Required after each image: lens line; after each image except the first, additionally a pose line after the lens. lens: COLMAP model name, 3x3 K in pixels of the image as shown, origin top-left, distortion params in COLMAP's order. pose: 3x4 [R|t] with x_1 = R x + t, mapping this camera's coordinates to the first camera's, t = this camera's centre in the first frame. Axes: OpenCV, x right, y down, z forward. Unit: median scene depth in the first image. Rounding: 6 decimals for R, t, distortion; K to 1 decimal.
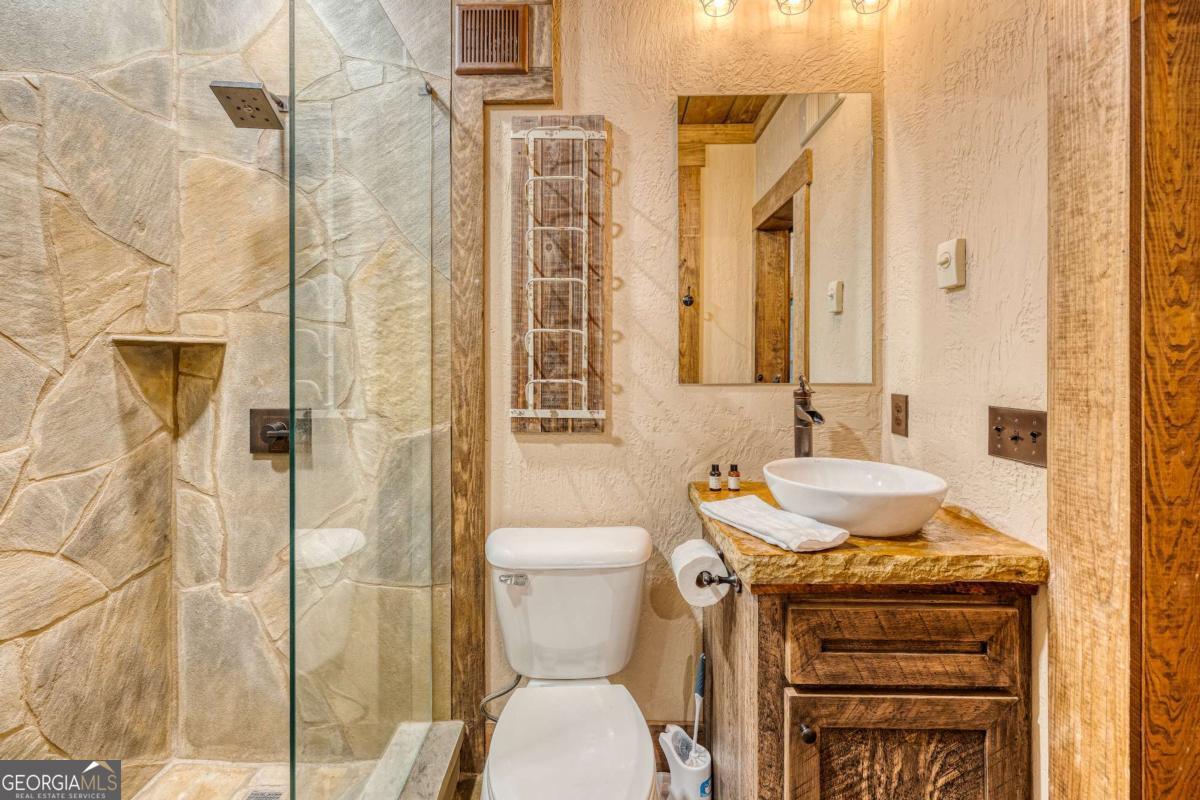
lens RADIAL K [[523.2, 0, 597.7], [0, 523.2, 364.2], [0, 0, 1]] dist [0.001709, 0.000539]
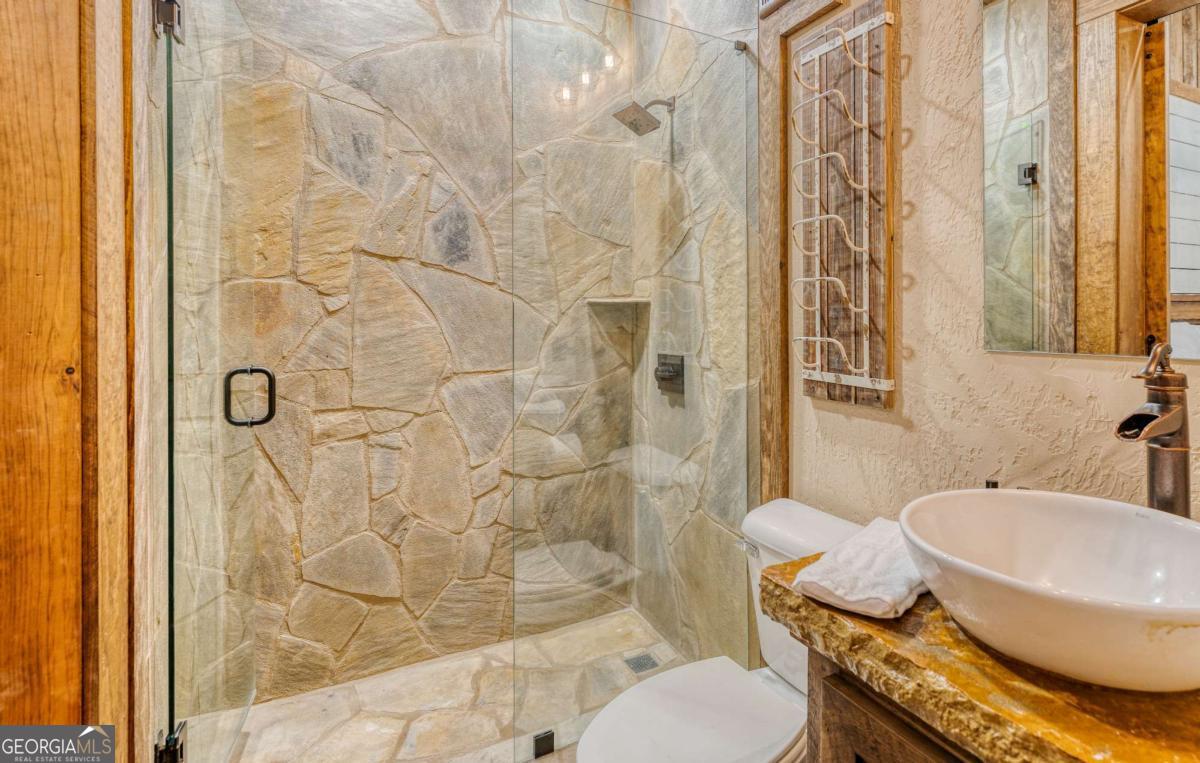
lens RADIAL K [[582.5, 0, 622.7], [0, 582.5, 317.4], [0, 0, 1]] dist [0.006578, 0.000912]
pose [[0.498167, 0.000273, -0.867081, 0.549278], [0.000340, 1.000000, 0.000510, -0.003220], [0.867081, -0.000549, 0.498167, 0.243193]]
